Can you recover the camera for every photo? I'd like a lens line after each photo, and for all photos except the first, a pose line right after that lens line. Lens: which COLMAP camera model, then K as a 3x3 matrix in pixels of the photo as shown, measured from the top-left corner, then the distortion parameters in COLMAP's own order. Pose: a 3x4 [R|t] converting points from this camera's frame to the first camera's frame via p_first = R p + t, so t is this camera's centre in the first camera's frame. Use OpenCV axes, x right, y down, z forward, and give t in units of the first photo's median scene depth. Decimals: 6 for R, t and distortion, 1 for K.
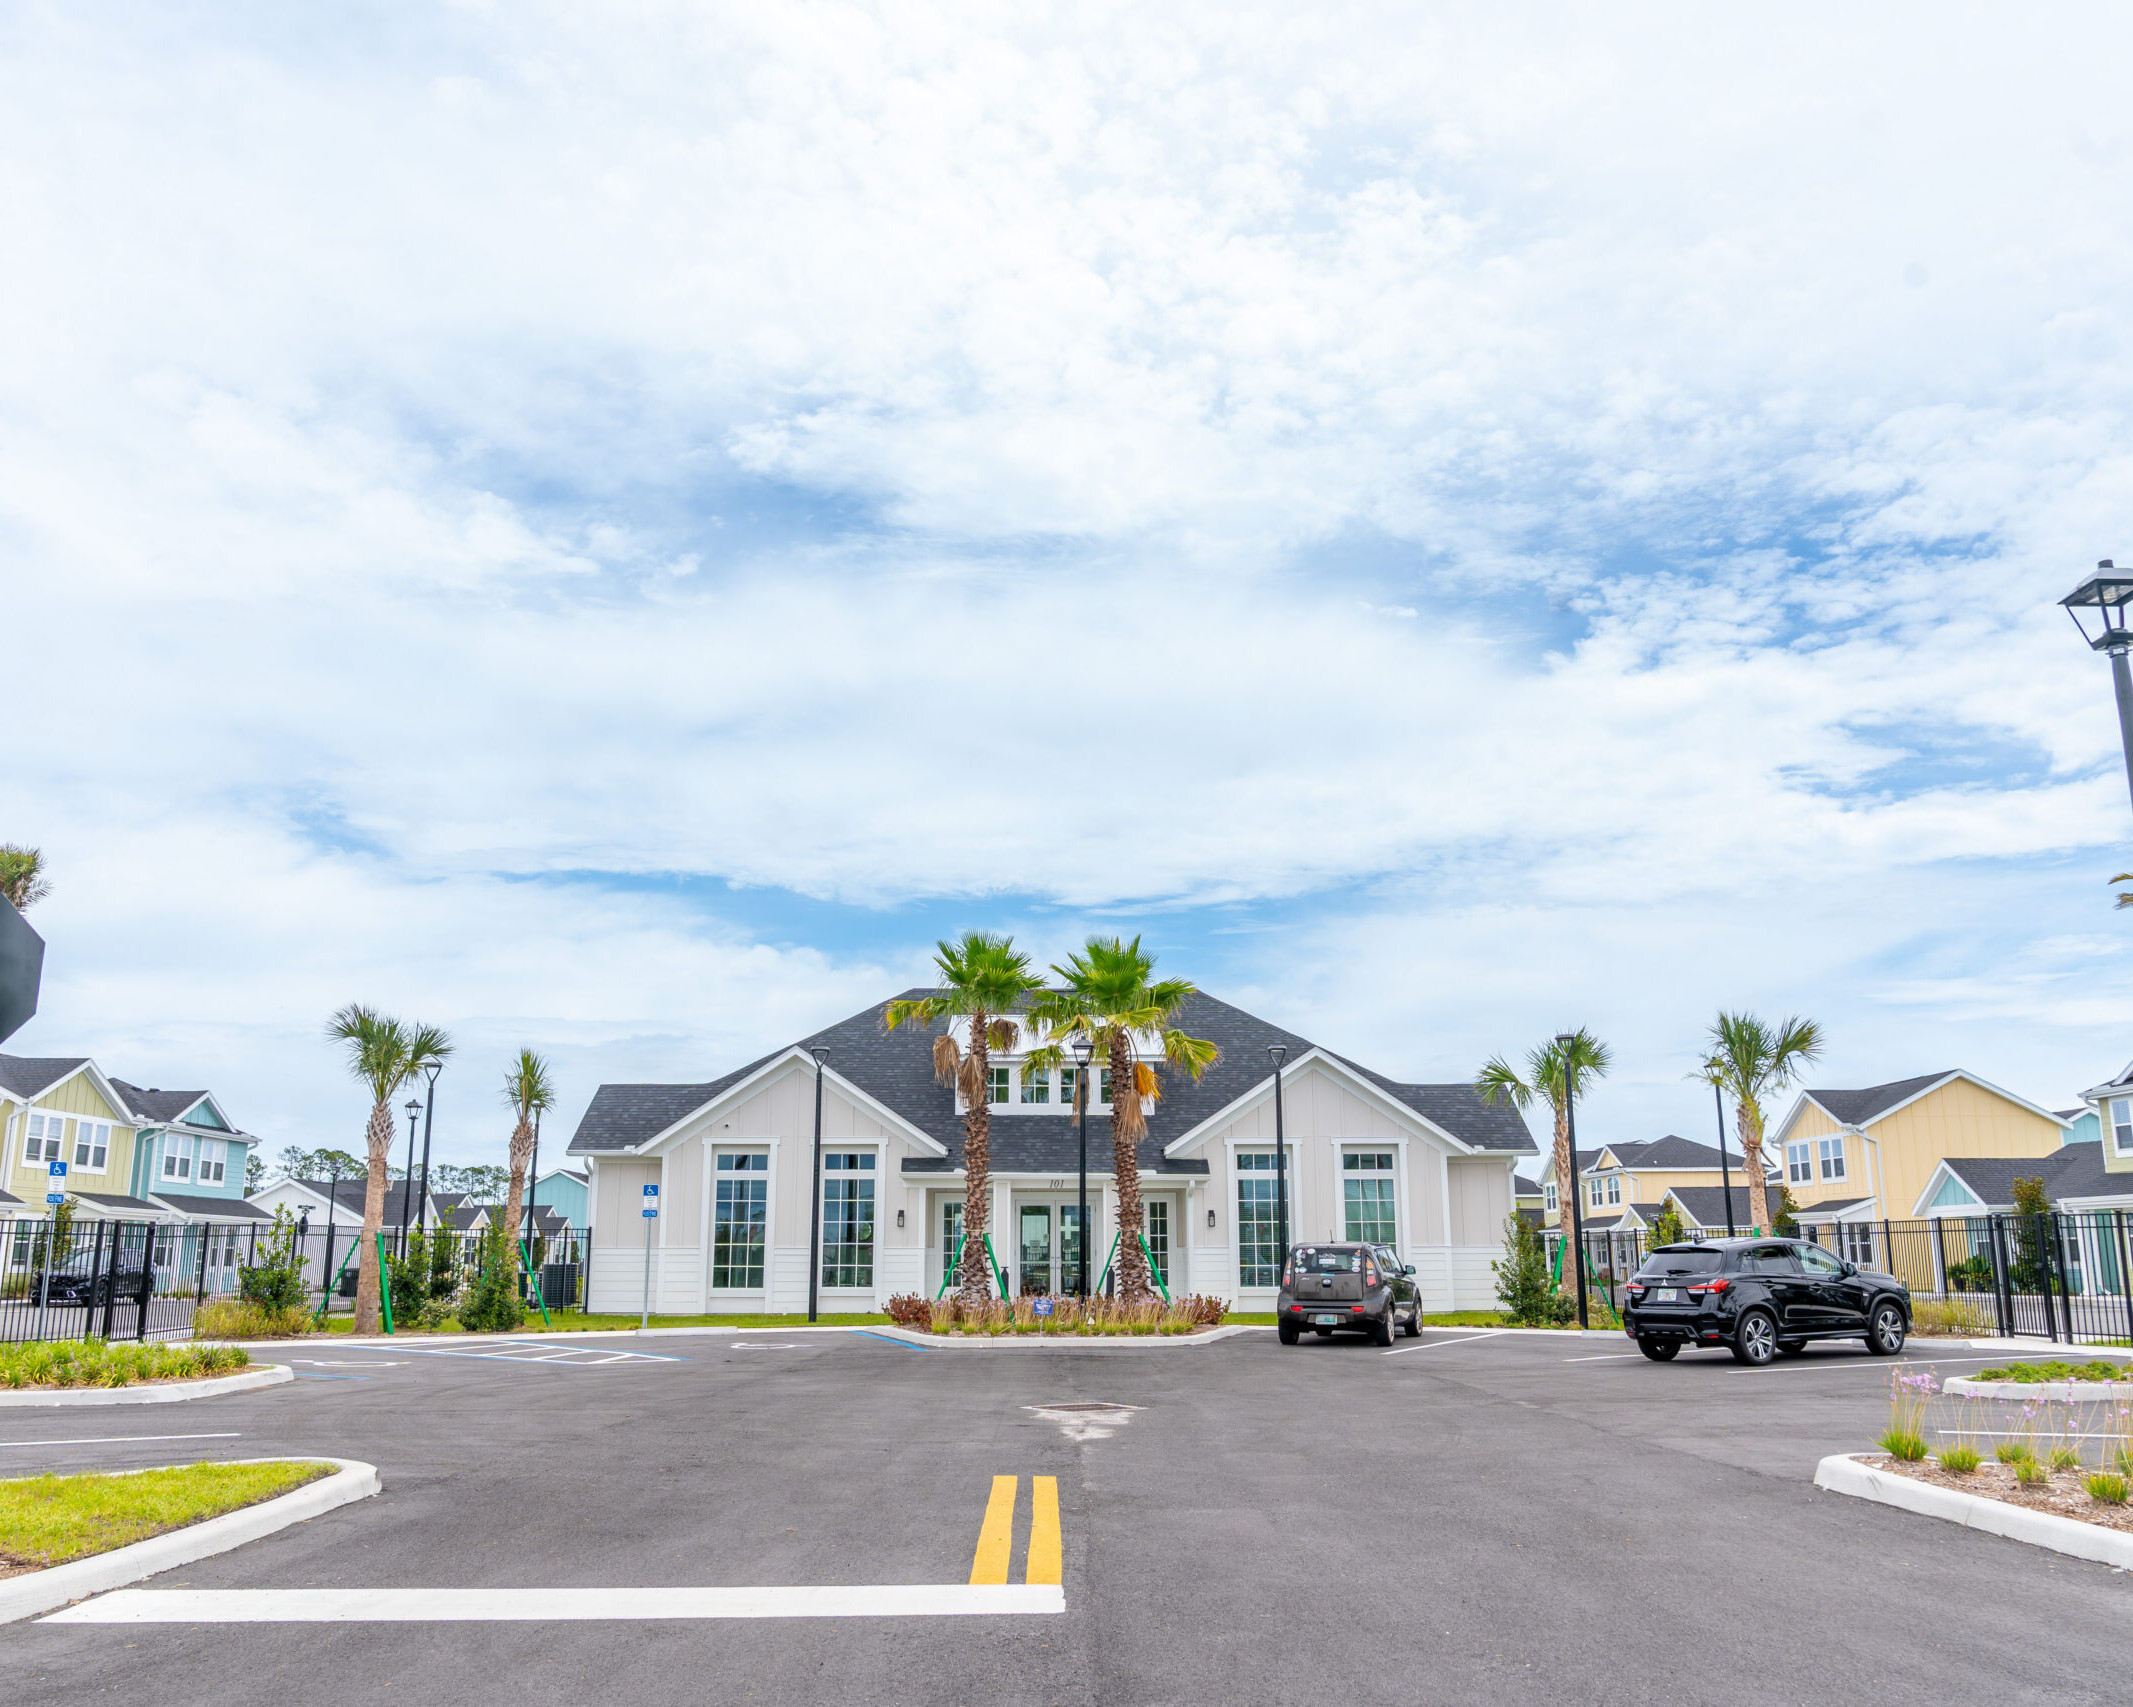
lens RADIAL K [[1752.3, 0, 1065.5], [0, 1752.3, 828.0], [0, 0, 1]] dist [-0.024391, -0.002274]
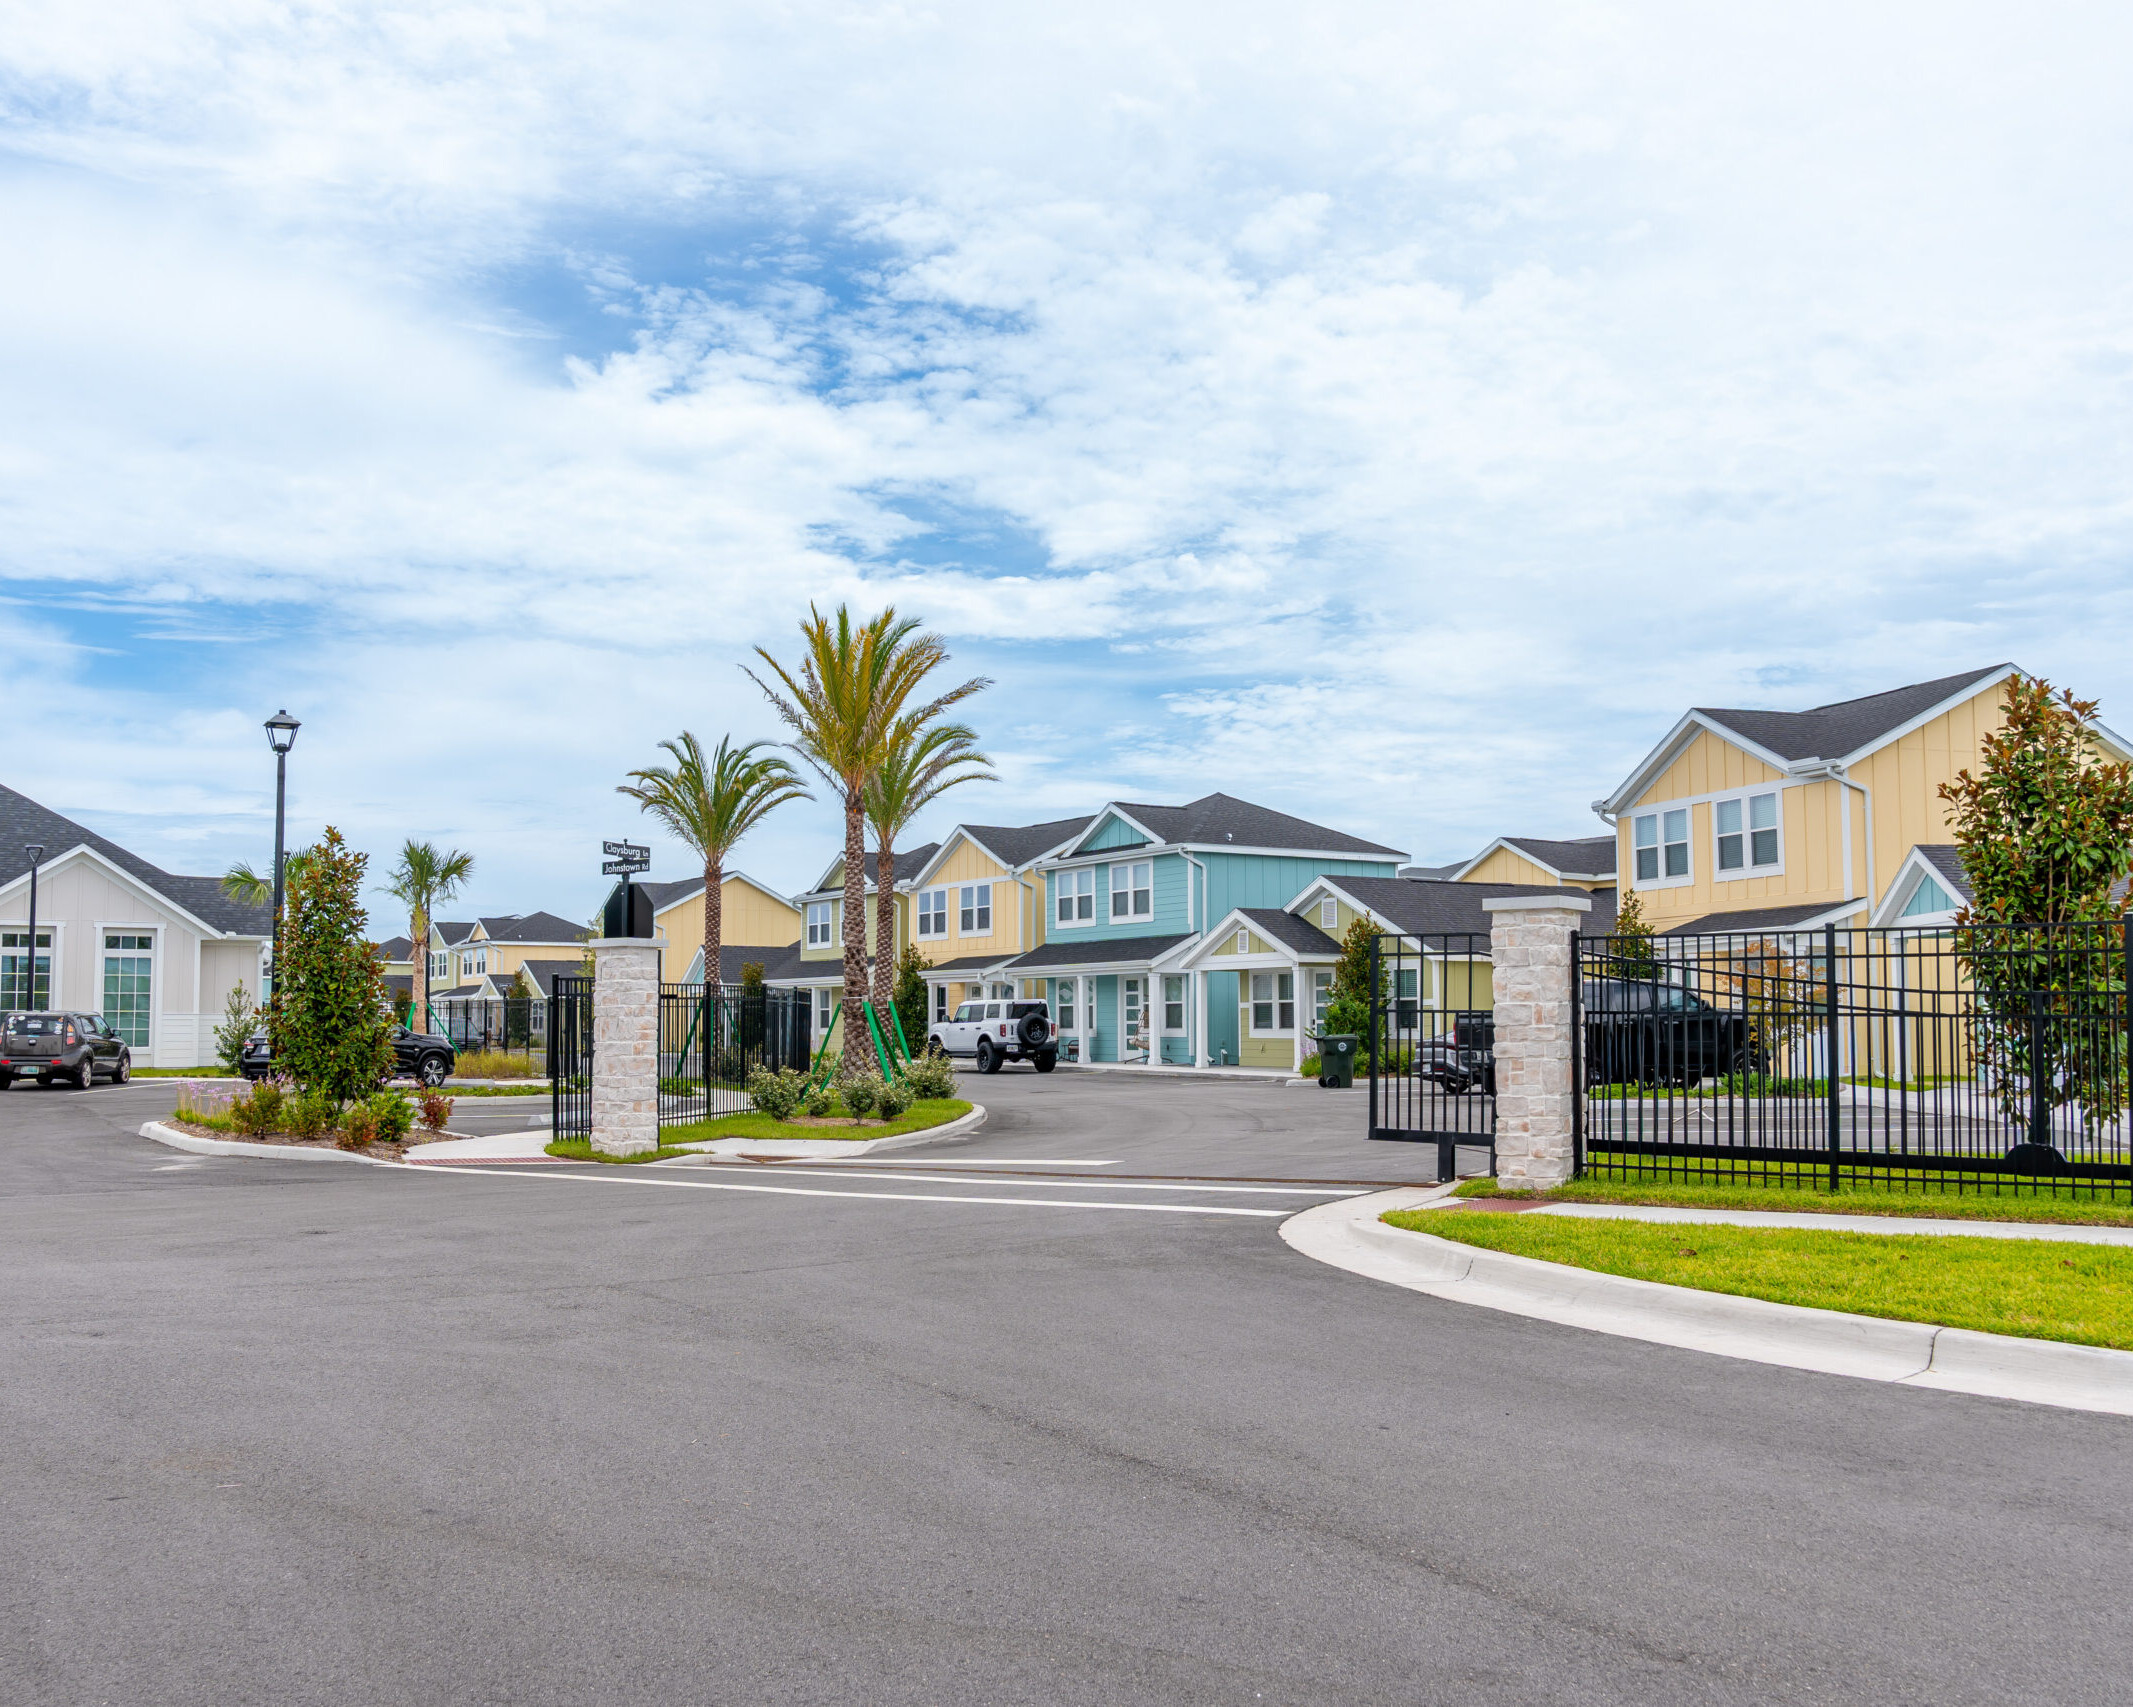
lens RADIAL K [[1914.2, 0, 1058.2], [0, 1914.2, 1009.6], [0, 0, 1]] dist [0.097137, -0.286847]
pose [[0.866648, 0.004024, 0.498903, 0.068533], [-0.120161, 0.972216, 0.200890, -0.097197], [-0.484233, -0.234050, 0.843053, -0.388357]]
